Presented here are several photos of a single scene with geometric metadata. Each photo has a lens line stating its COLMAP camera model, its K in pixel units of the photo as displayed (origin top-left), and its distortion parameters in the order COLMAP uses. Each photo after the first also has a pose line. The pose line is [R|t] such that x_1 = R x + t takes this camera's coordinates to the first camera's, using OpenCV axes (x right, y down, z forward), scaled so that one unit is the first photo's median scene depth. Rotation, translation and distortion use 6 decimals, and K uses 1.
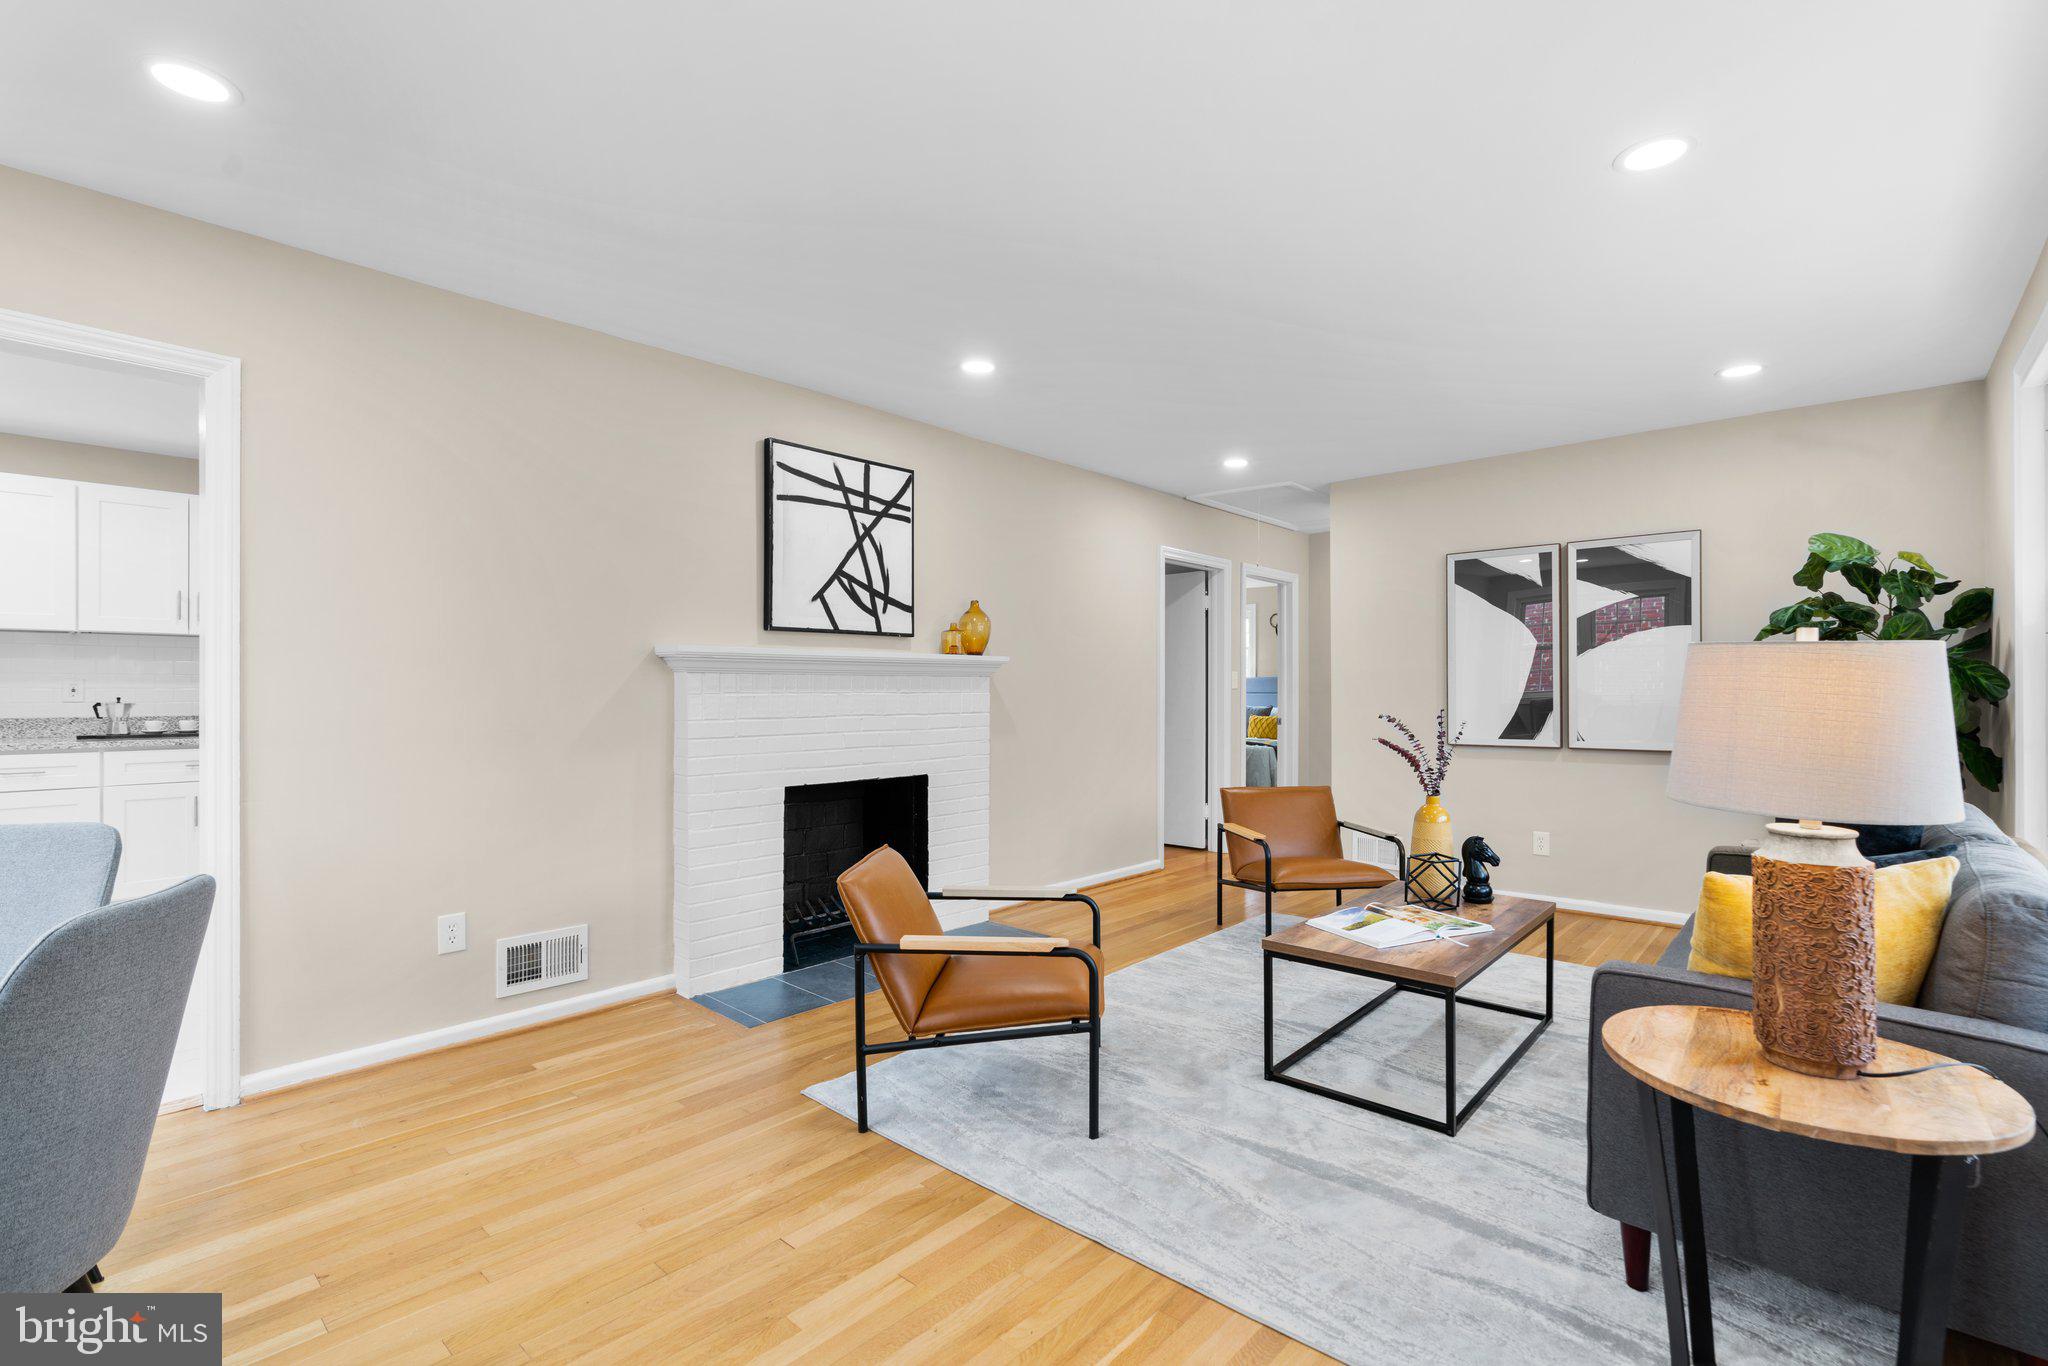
lens RADIAL K [[922.9, 0, 1028.6], [0, 922.9, 691.4], [0, 0, 1]] dist [-0.010204, 0.003923]
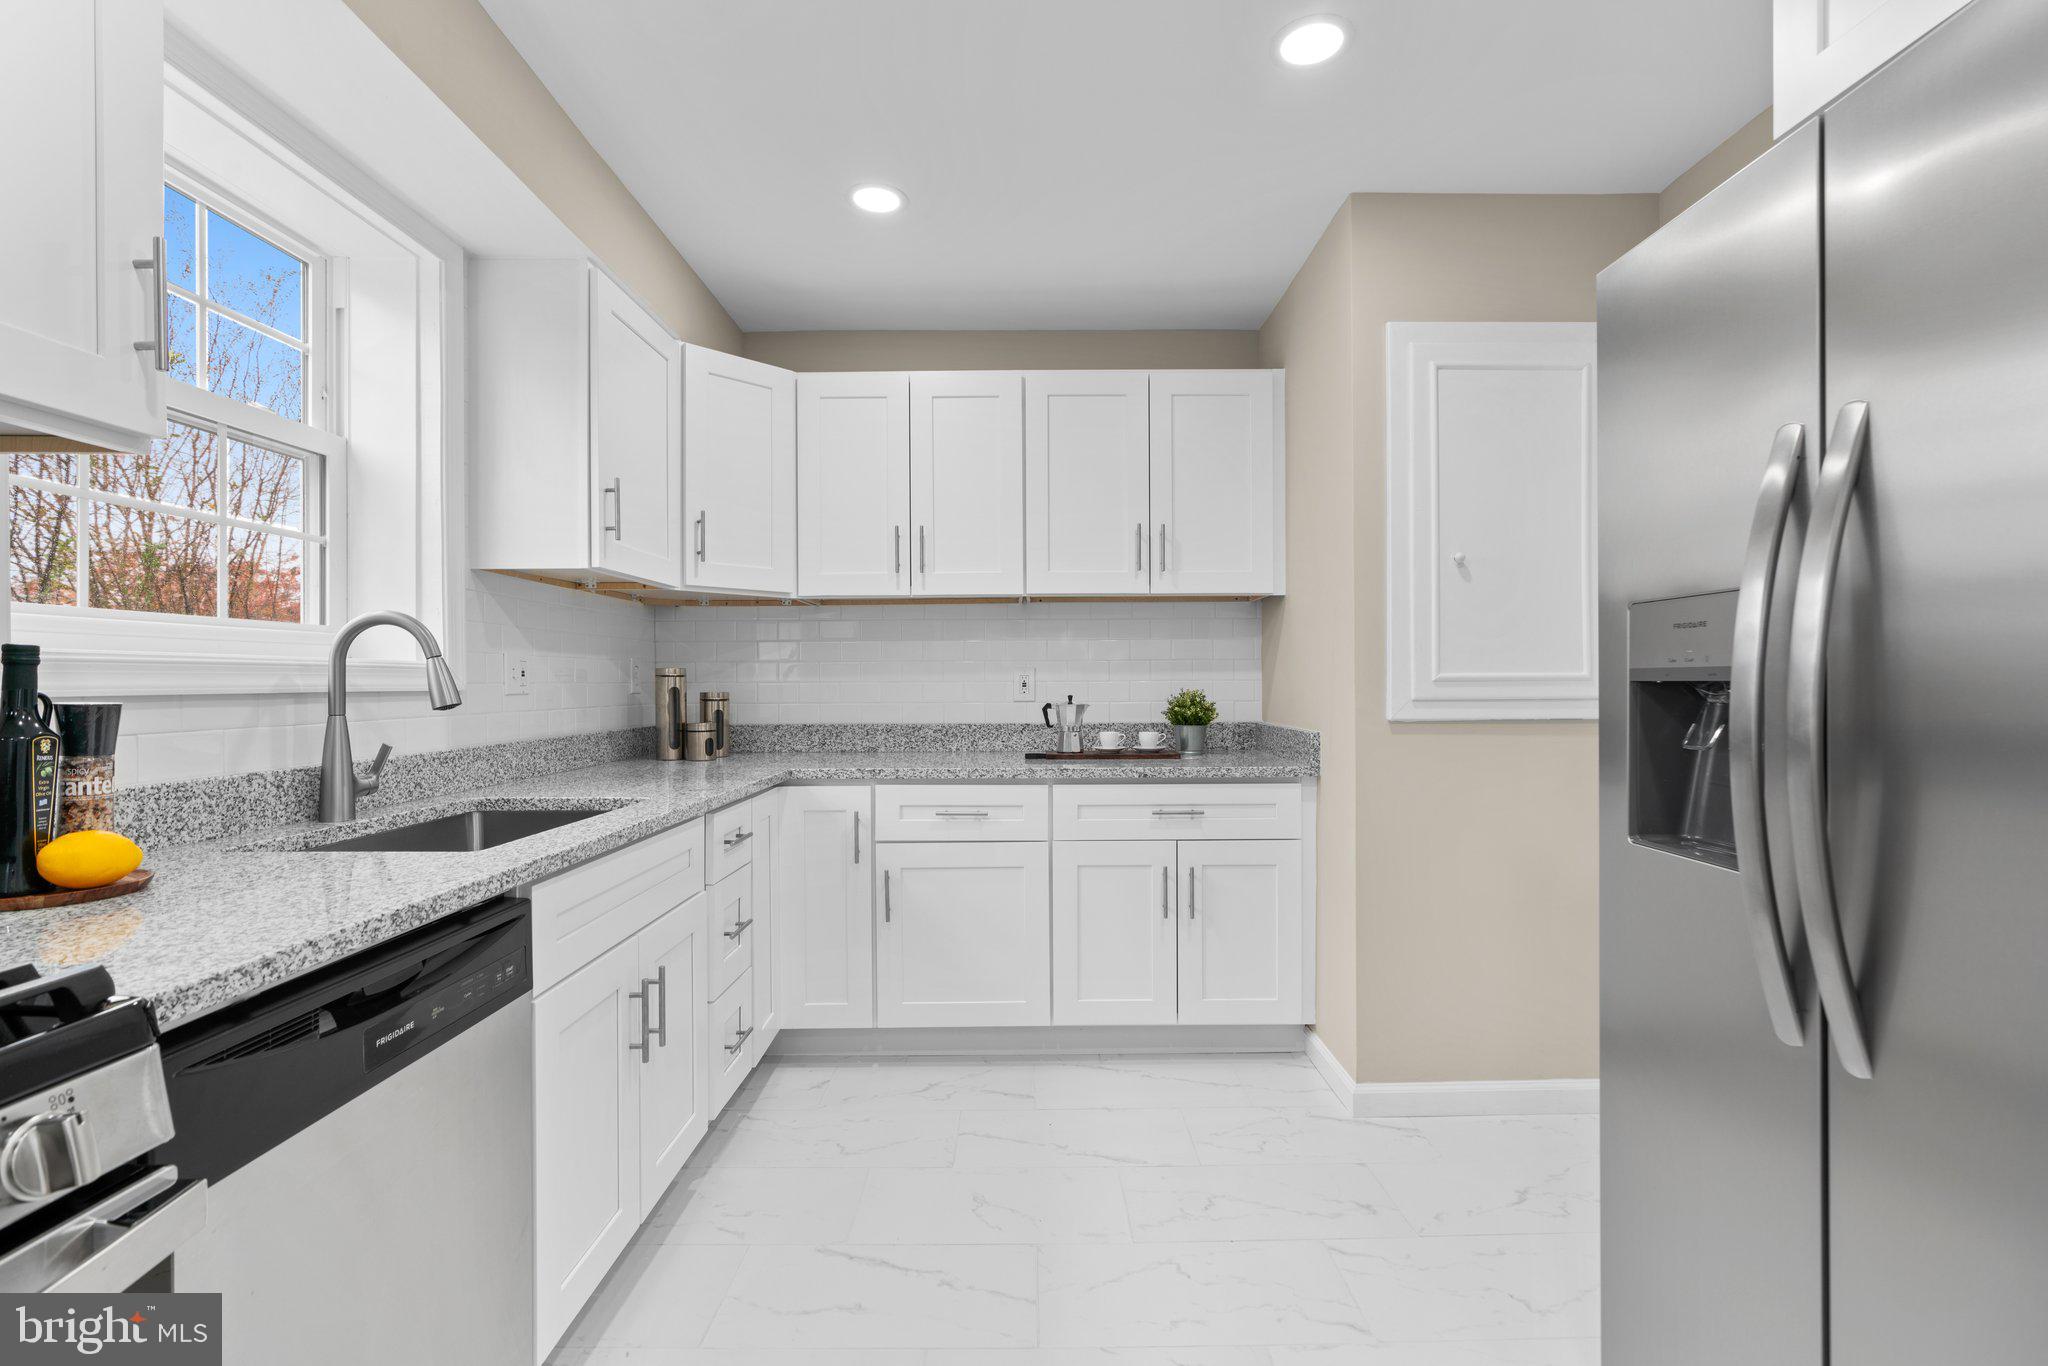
lens RADIAL K [[922.9, 0, 1026.7], [0, 922.9, 682.8], [0, 0, 1]] dist [-0.010204, 0.003923]
pose [[0.670980, -0.003457, -0.741467, -0.529501], [0.004266, 0.999991, -0.000803, -0.001728], [0.741463, -0.002624, 0.670989, 0.540057]]
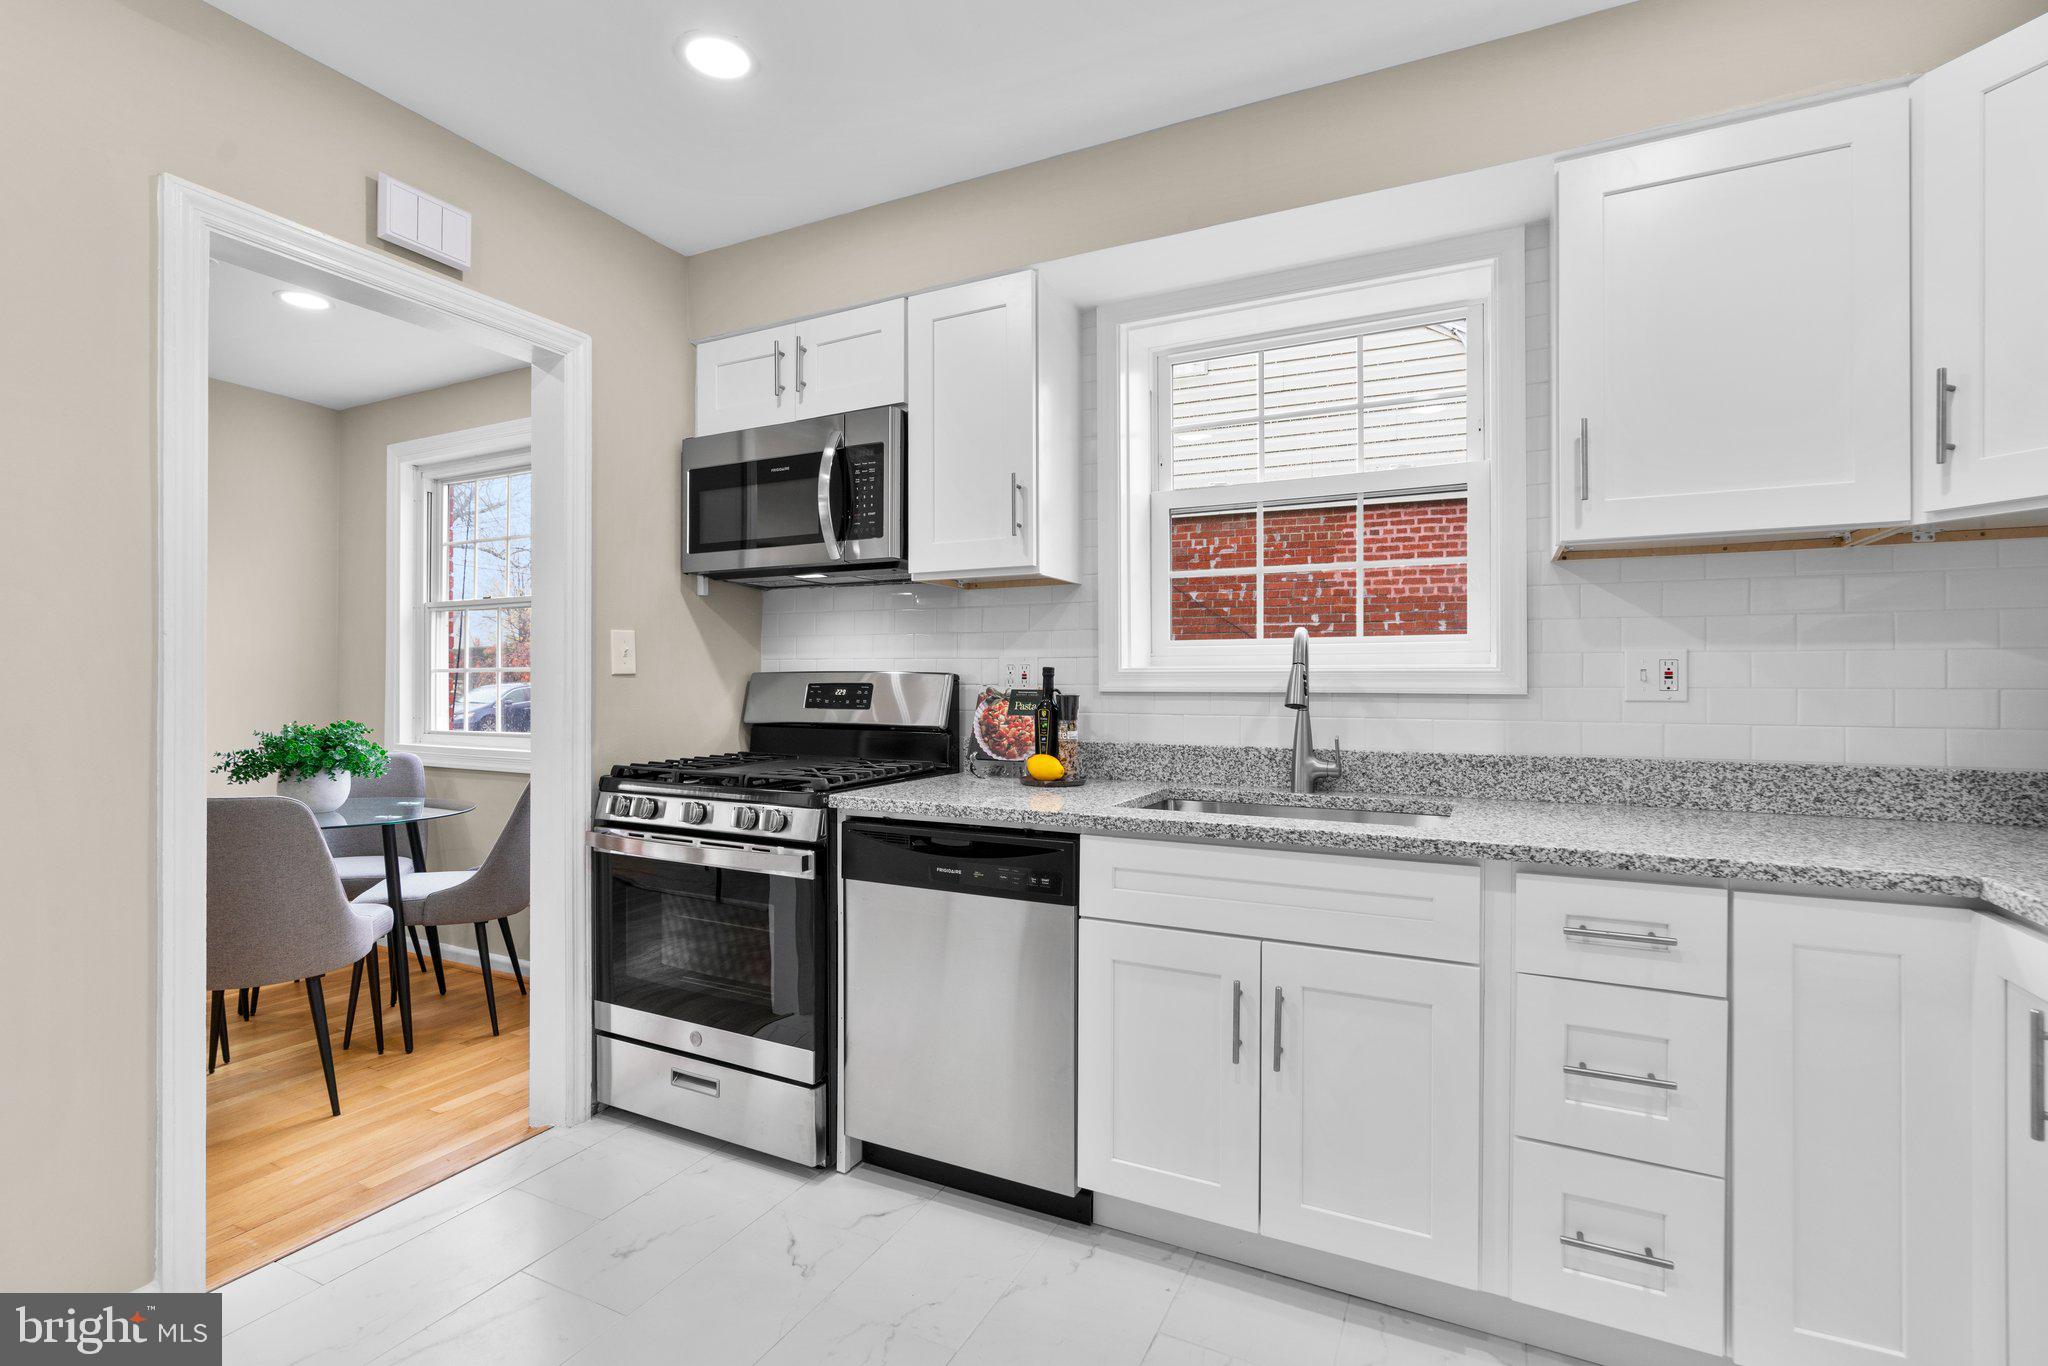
lens RADIAL K [[922.9, 0, 1032.5], [0, 922.9, 684.0], [0, 0, 1]] dist [-0.010204, 0.003923]
pose [[-0.961674, -0.003832, -0.274169, -0.721128], [-0.004430, 0.999989, 0.001560, -0.004075], [0.274160, 0.002715, -0.961680, 0.999923]]
